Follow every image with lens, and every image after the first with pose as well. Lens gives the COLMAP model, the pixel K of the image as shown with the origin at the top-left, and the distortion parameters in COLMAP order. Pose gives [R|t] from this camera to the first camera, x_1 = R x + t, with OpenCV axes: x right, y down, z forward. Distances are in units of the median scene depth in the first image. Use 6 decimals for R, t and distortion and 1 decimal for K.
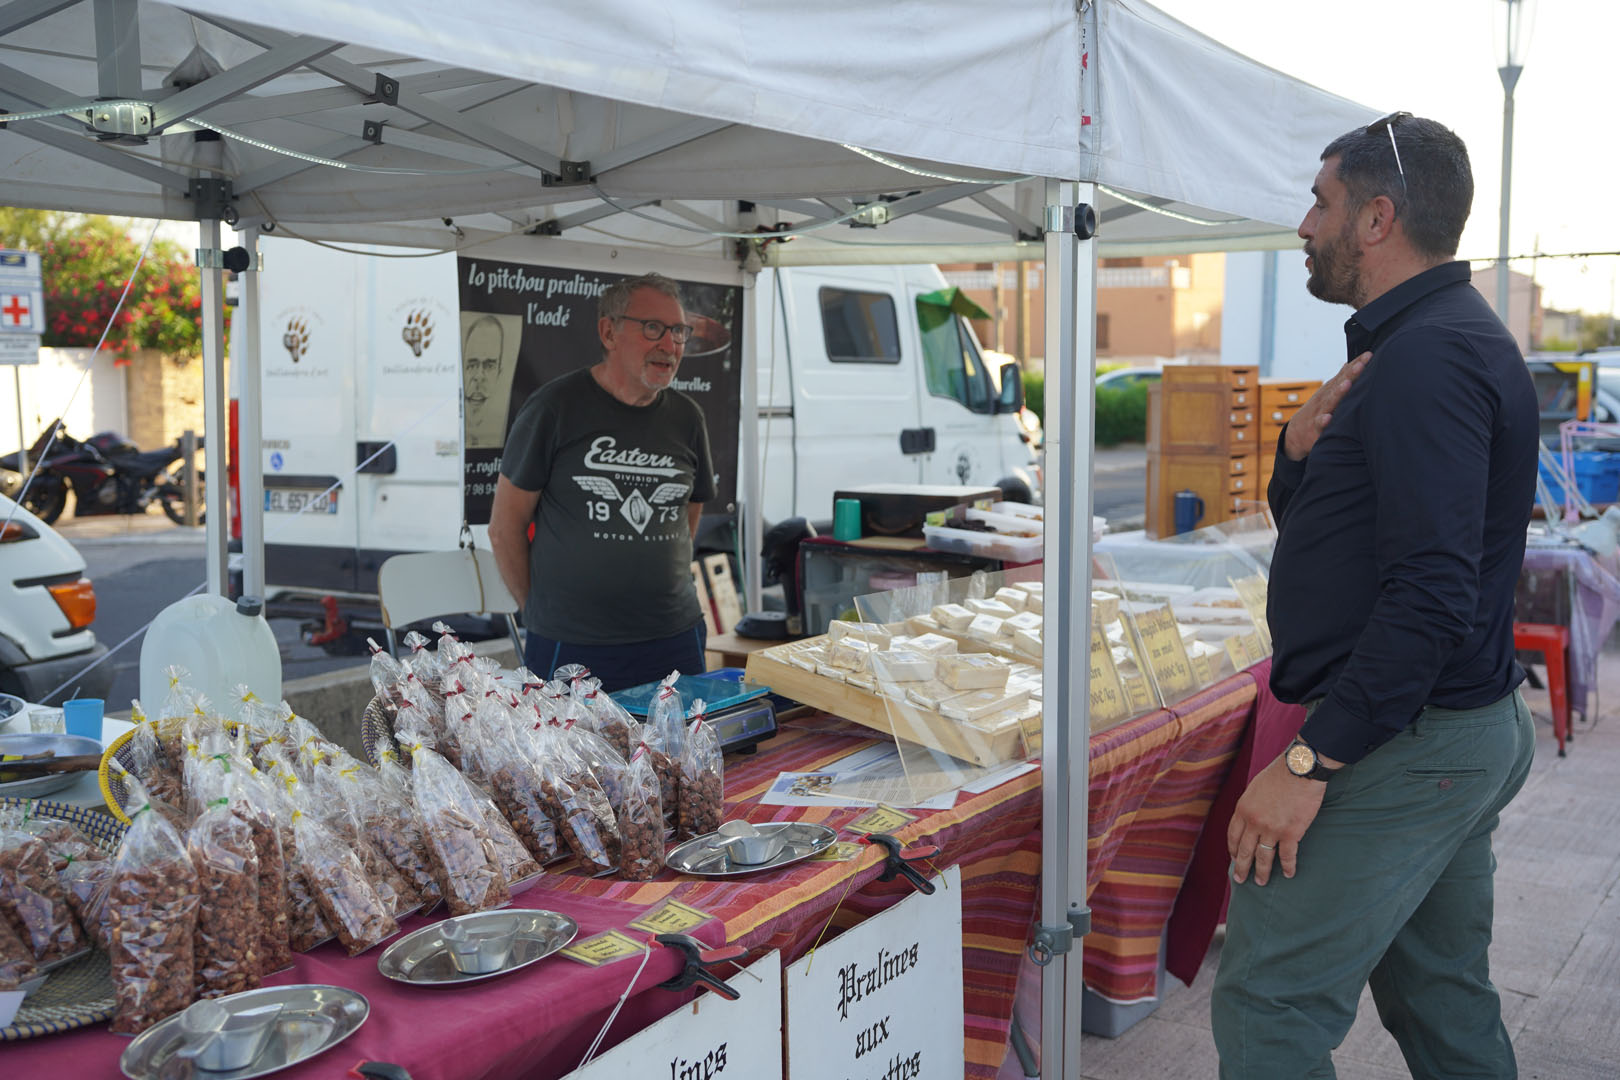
lens RADIAL K [[1775.0, 0, 810.0], [0, 1775.0, 540.0], [0, 0, 1]] dist [-0.098233, 0.439134]
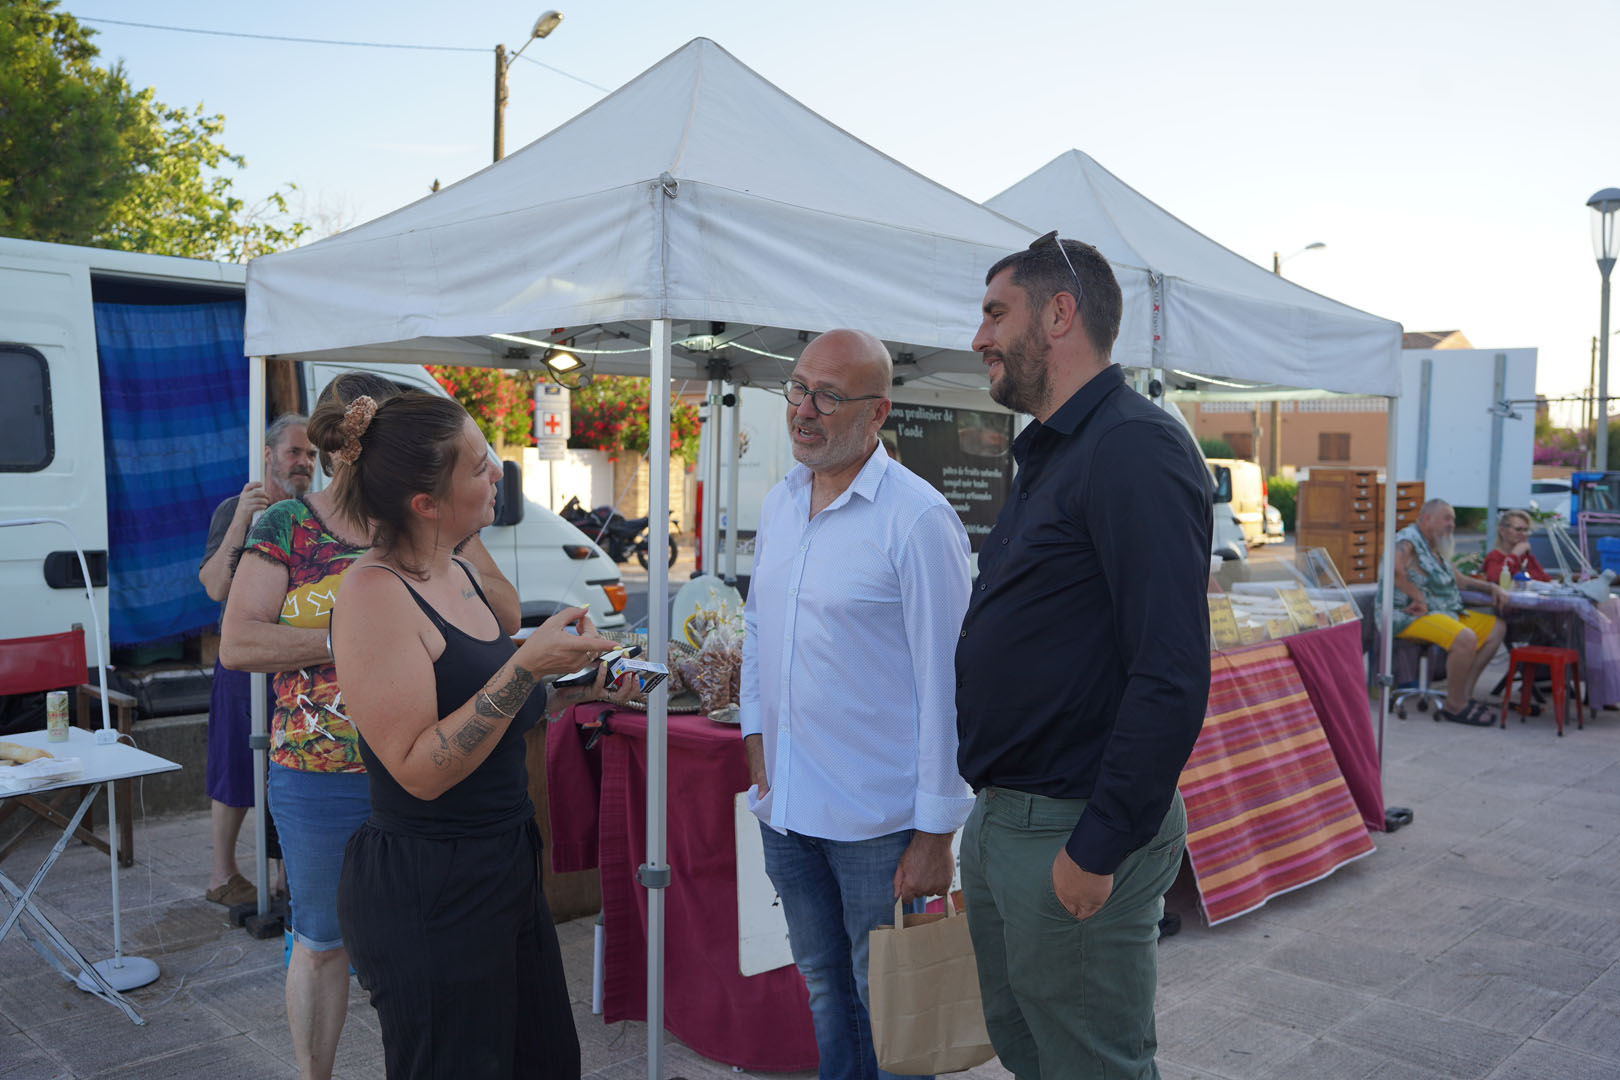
lens RADIAL K [[1414.1, 0, 810.0], [0, 1414.1, 540.0], [0, 0, 1]] dist [-0.084192, 0.012587]
pose [[0.976244, 0.026124, -0.215091, 0.044629], [-0.036400, 0.998370, -0.043951, 0.027021], [0.213593, 0.050737, 0.975604, -0.226400]]
